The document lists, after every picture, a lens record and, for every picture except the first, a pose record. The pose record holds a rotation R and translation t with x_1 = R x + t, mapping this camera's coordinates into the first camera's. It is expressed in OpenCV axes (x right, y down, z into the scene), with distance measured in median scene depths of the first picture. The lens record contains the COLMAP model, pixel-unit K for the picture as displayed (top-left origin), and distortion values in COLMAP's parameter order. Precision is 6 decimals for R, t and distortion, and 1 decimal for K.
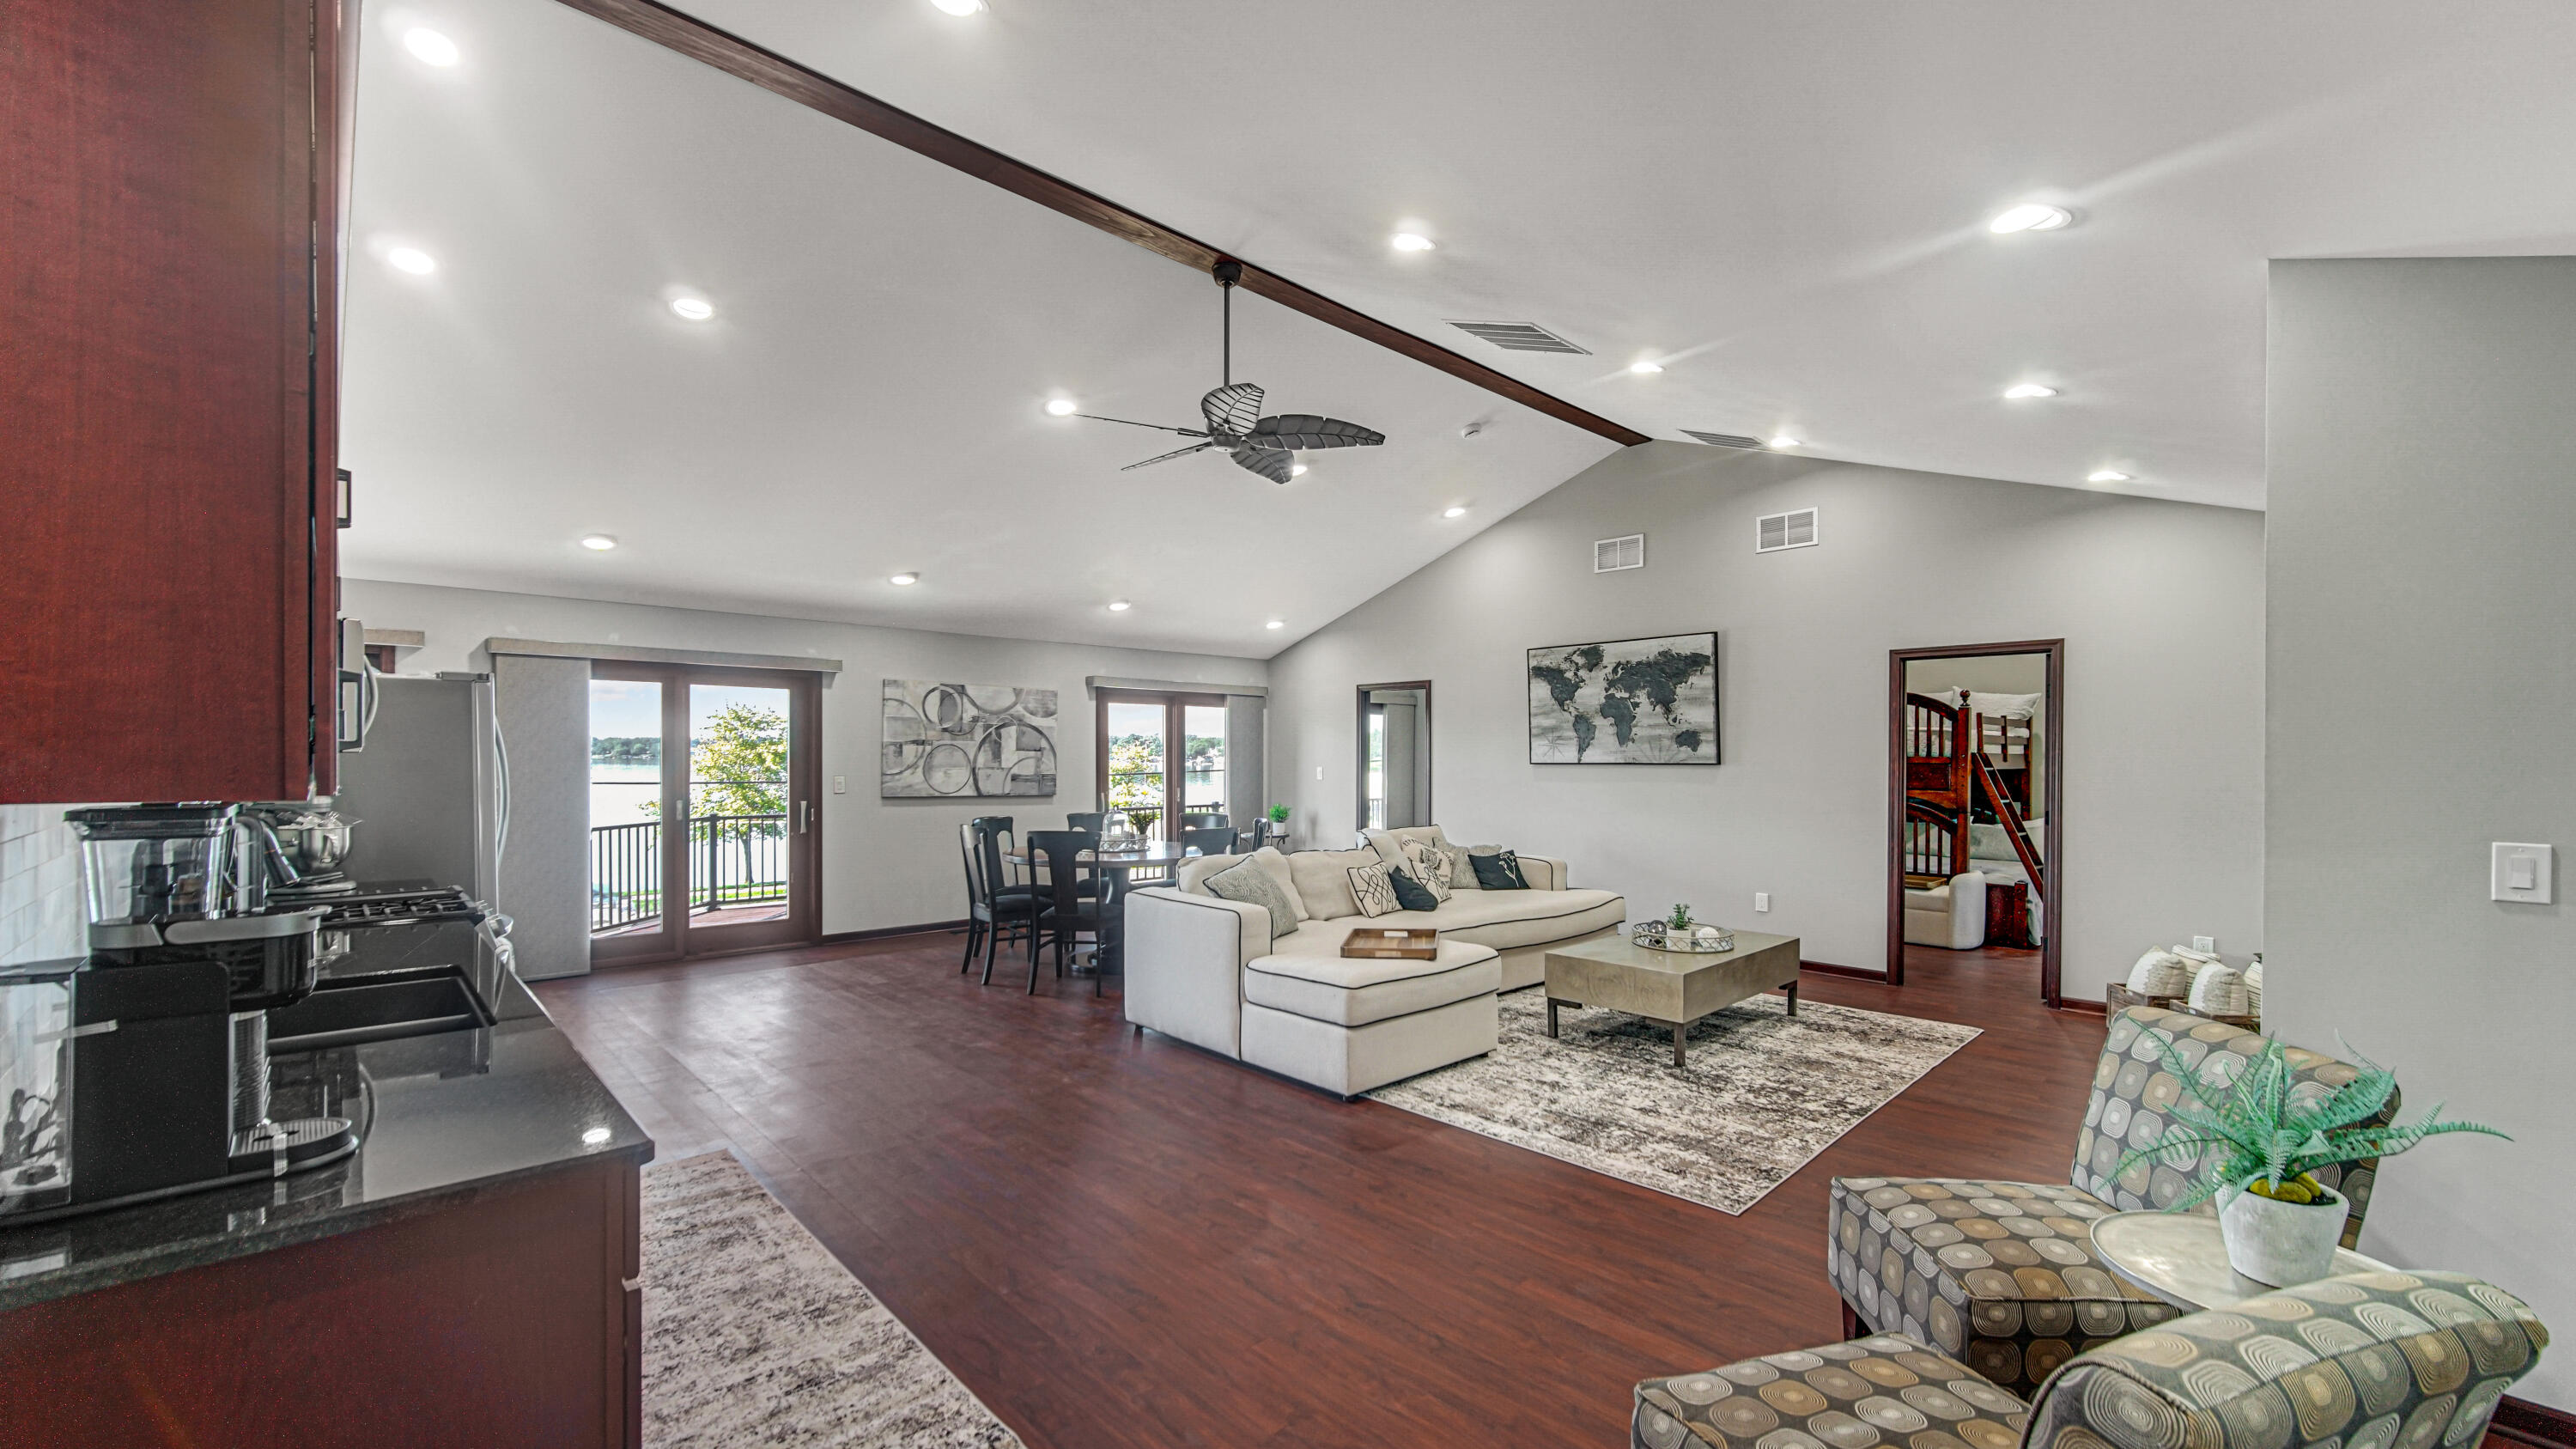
lens RADIAL K [[1023.8, 0, 1280.8], [0, 1023.8, 750.6], [0, 0, 1]] dist [-0.003565, -0.000603]
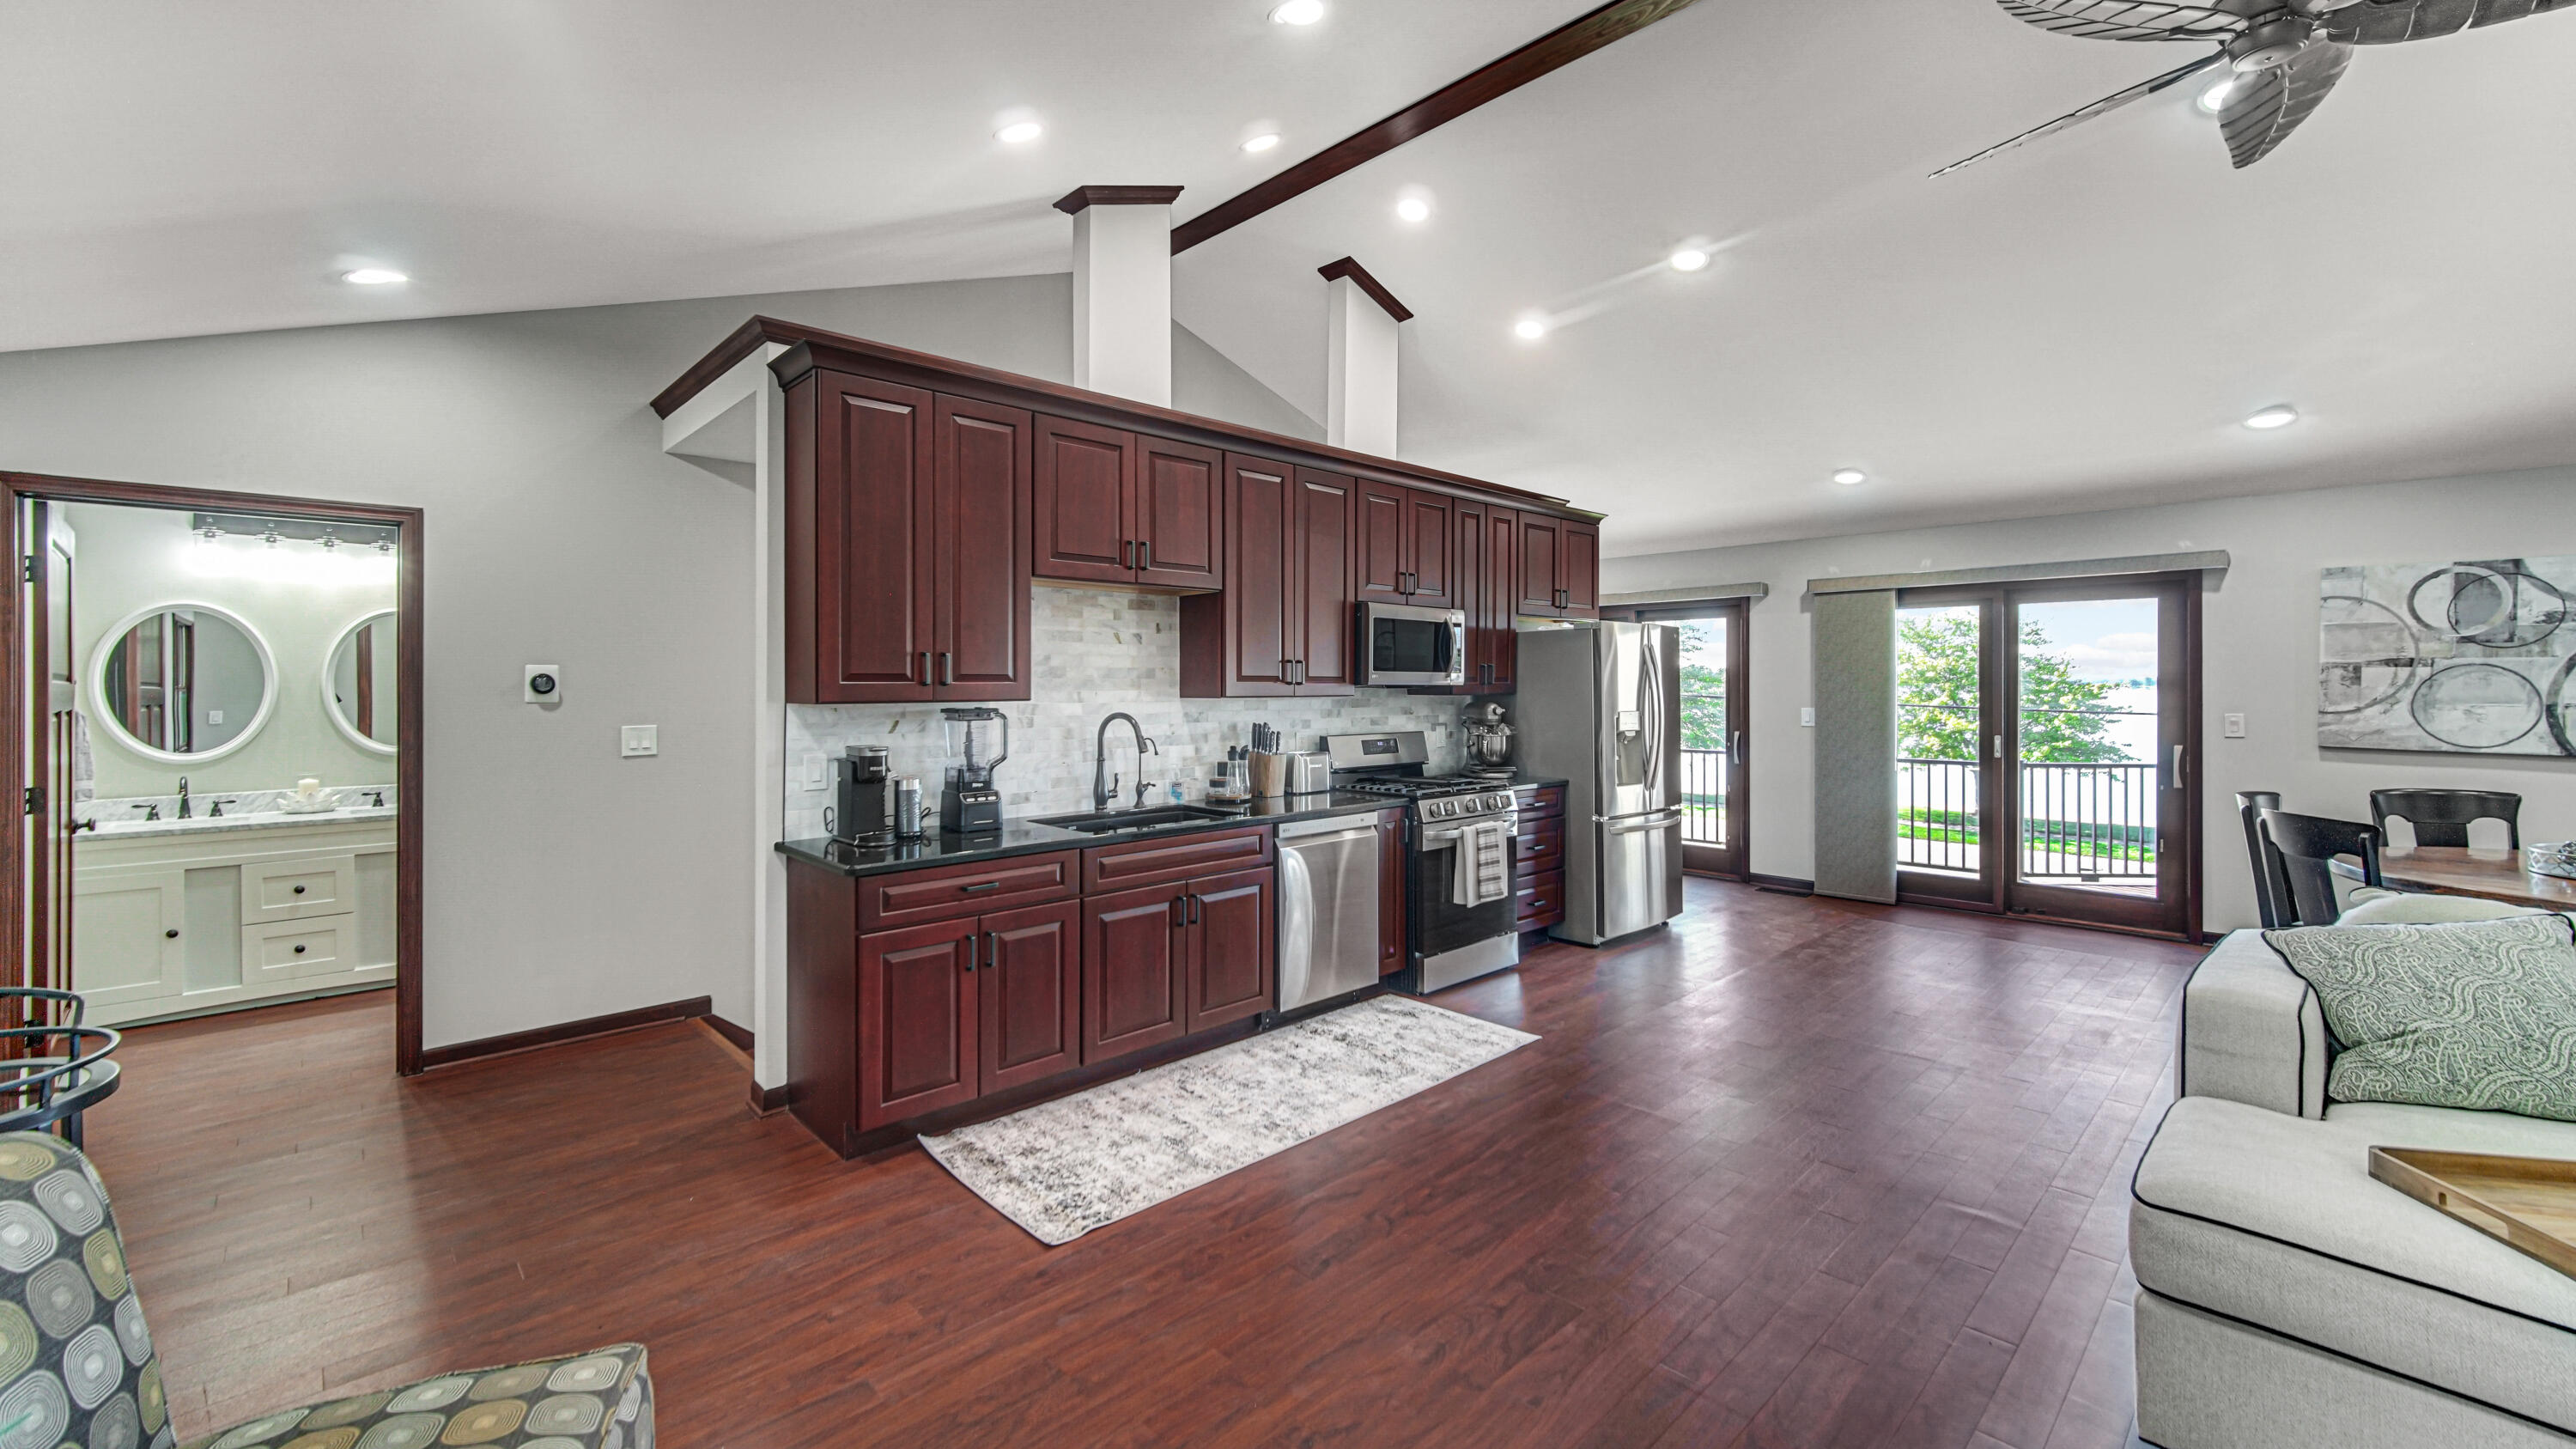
lens RADIAL K [[1023.8, 0, 1272.8], [0, 1023.8, 690.0], [0, 0, 1]] dist [-0.003565, -0.000603]
pose [[0.005110, 0.001886, -0.999985, 0.260874], [0.011434, 0.999933, 0.001944, -0.000096], [0.999922, -0.011444, 0.005088, 0.314147]]
